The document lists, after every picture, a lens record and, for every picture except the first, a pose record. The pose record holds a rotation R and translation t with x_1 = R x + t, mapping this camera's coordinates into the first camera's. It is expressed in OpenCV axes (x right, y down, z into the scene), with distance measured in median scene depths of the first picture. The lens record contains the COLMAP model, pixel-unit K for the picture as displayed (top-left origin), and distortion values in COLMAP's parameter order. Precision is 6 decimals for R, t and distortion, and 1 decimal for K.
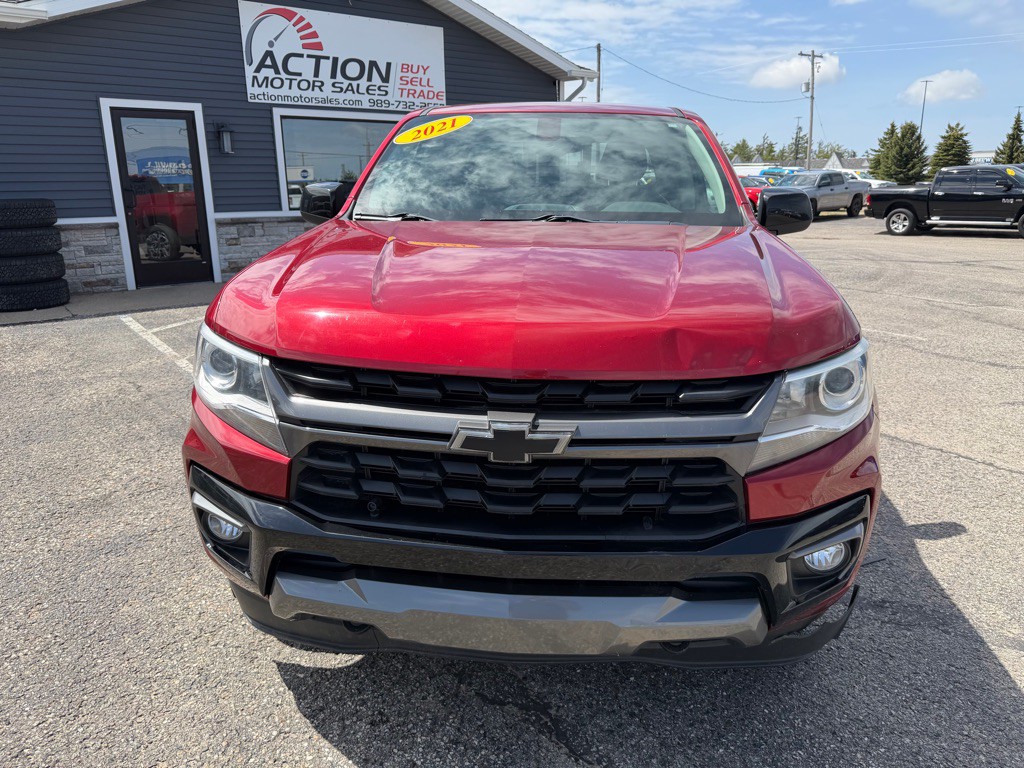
lens RADIAL K [[721.7, 0, 516.8], [0, 721.7, 372.1], [0, 0, 1]] dist [0.053716, -0.071223]
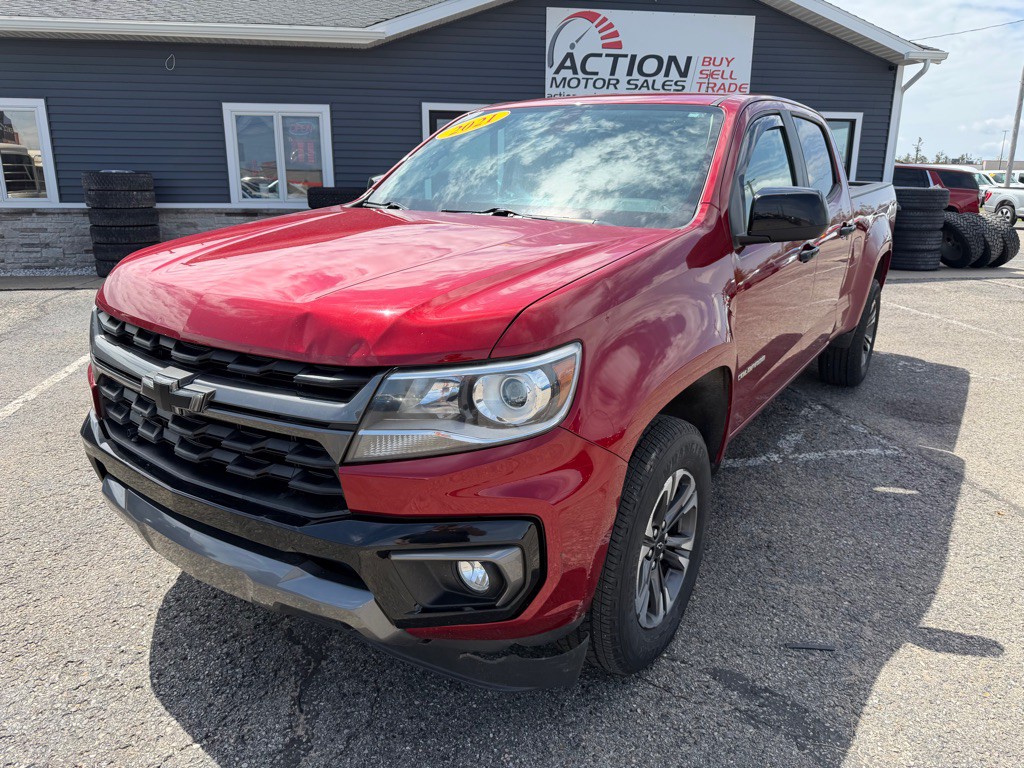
lens RADIAL K [[721.7, 0, 520.6], [0, 721.7, 380.0], [0, 0, 1]] dist [0.053716, -0.071223]
pose [[0.876863, 0.145752, -0.458113, 0.150193], [-0.139419, 0.989078, 0.047823, -0.008653], [0.460080, 0.021936, 0.887606, 0.033290]]
